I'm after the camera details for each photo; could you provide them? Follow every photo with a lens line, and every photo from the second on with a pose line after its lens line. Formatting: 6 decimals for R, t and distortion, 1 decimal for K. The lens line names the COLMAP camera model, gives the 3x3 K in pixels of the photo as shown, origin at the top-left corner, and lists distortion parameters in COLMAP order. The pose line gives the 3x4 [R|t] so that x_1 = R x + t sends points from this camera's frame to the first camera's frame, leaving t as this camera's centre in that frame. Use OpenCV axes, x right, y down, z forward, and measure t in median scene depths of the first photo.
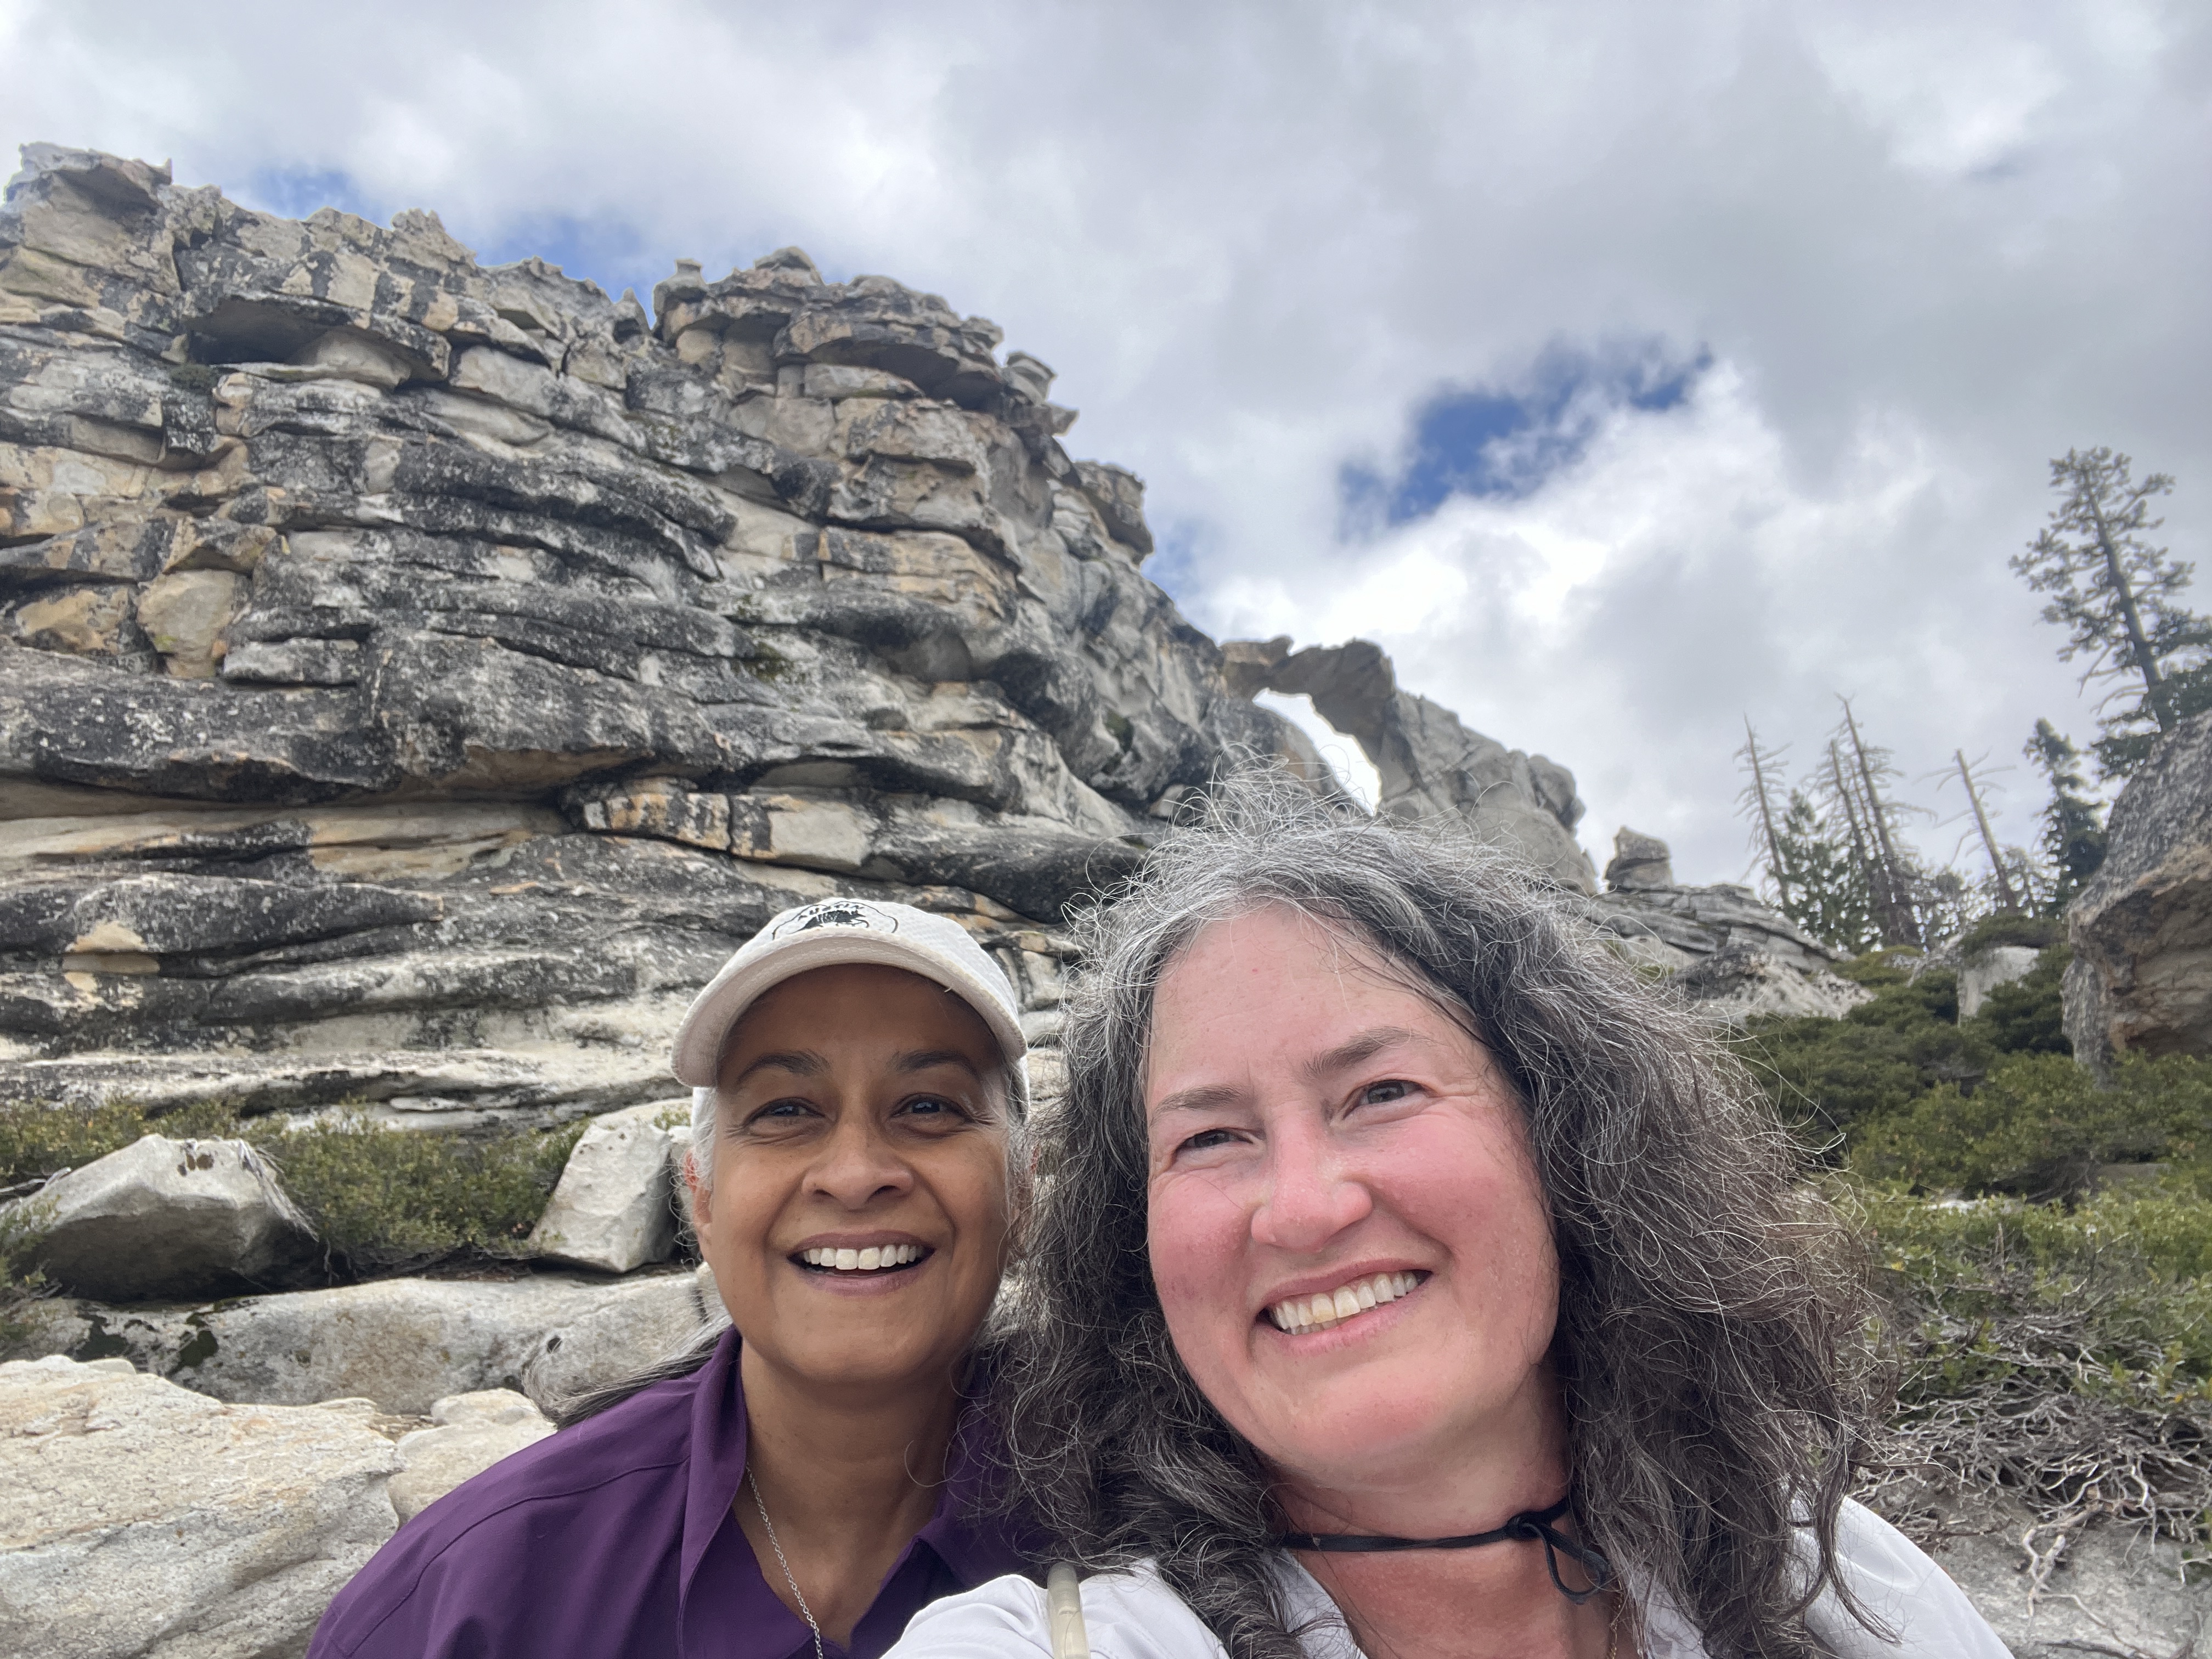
lens RADIAL K [[1520.7, 0, 1111.9], [0, 1520.7, 824.8], [0, 0, 1]] dist [0.081884, -0.095012]
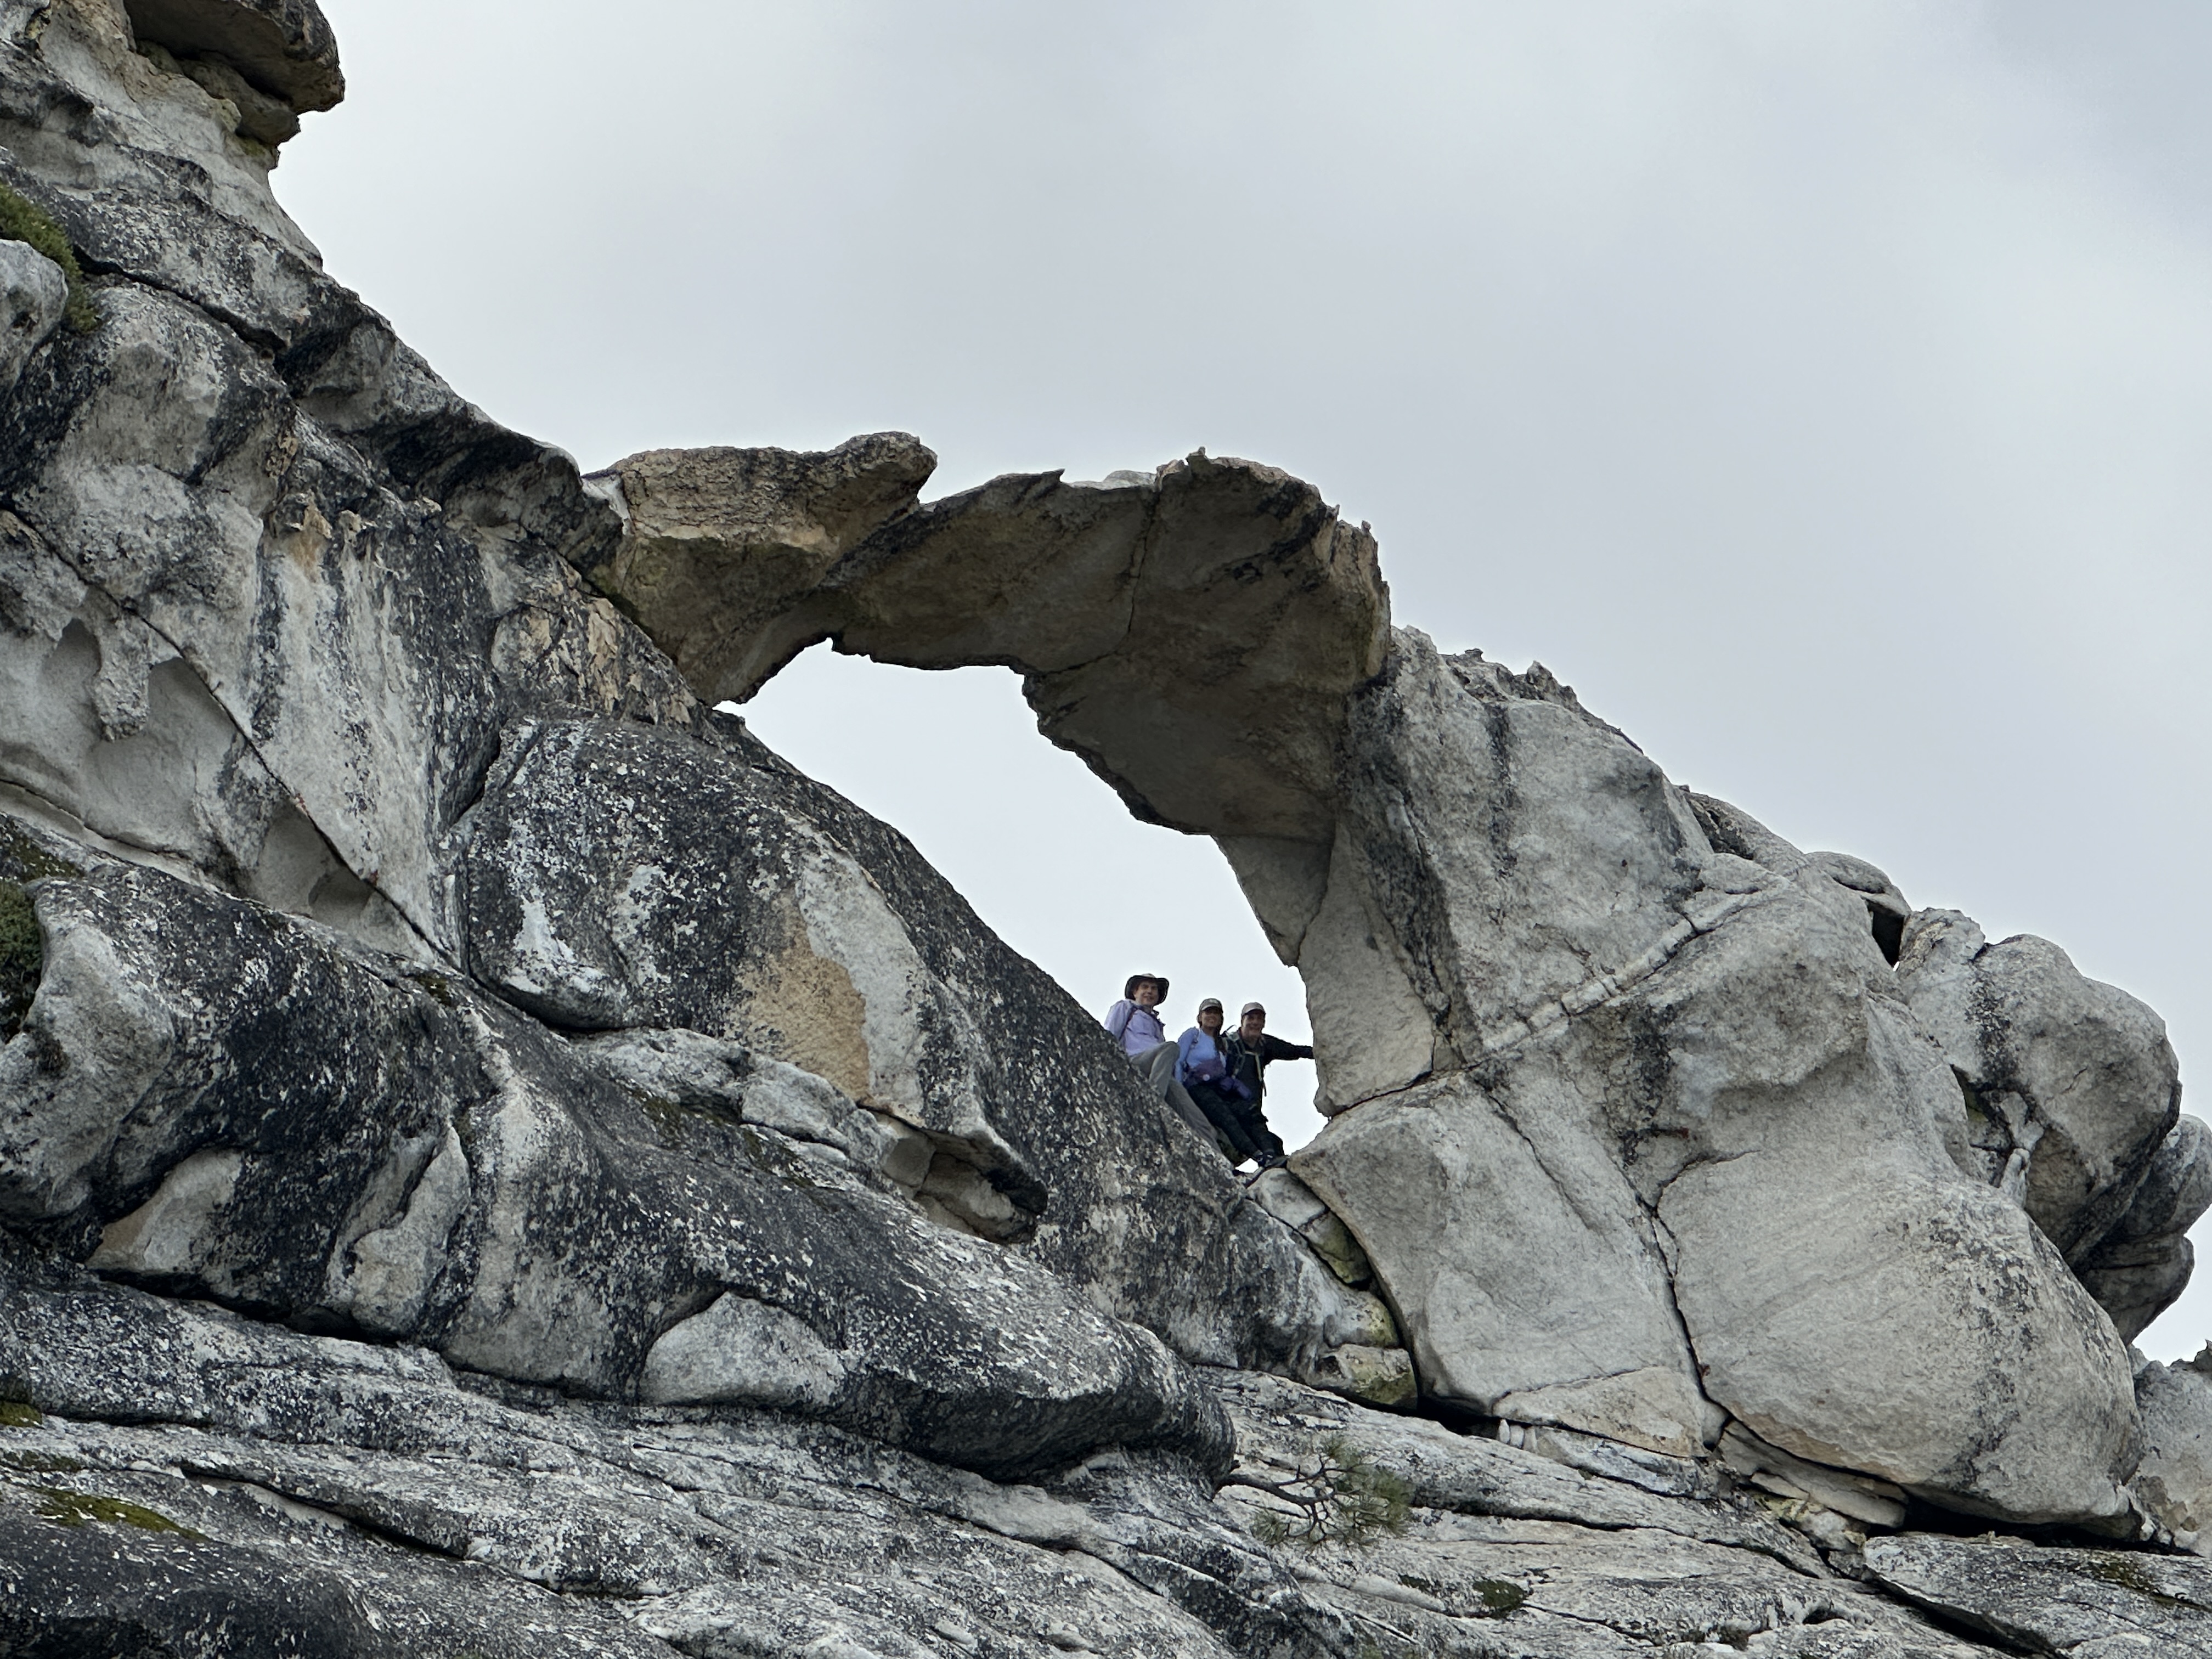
lens RADIAL K [[7680.3, 0, 1165.5], [0, 7680.3, 823.9], [0, 0, 1]] dist [-0.455886, 14.240352]
pose [[0.994811, 0.066998, 0.076561, 0.085749], [-0.066485, 0.997745, -0.009228, -0.069803], [-0.077007, 0.004090, 0.997022, -0.275953]]
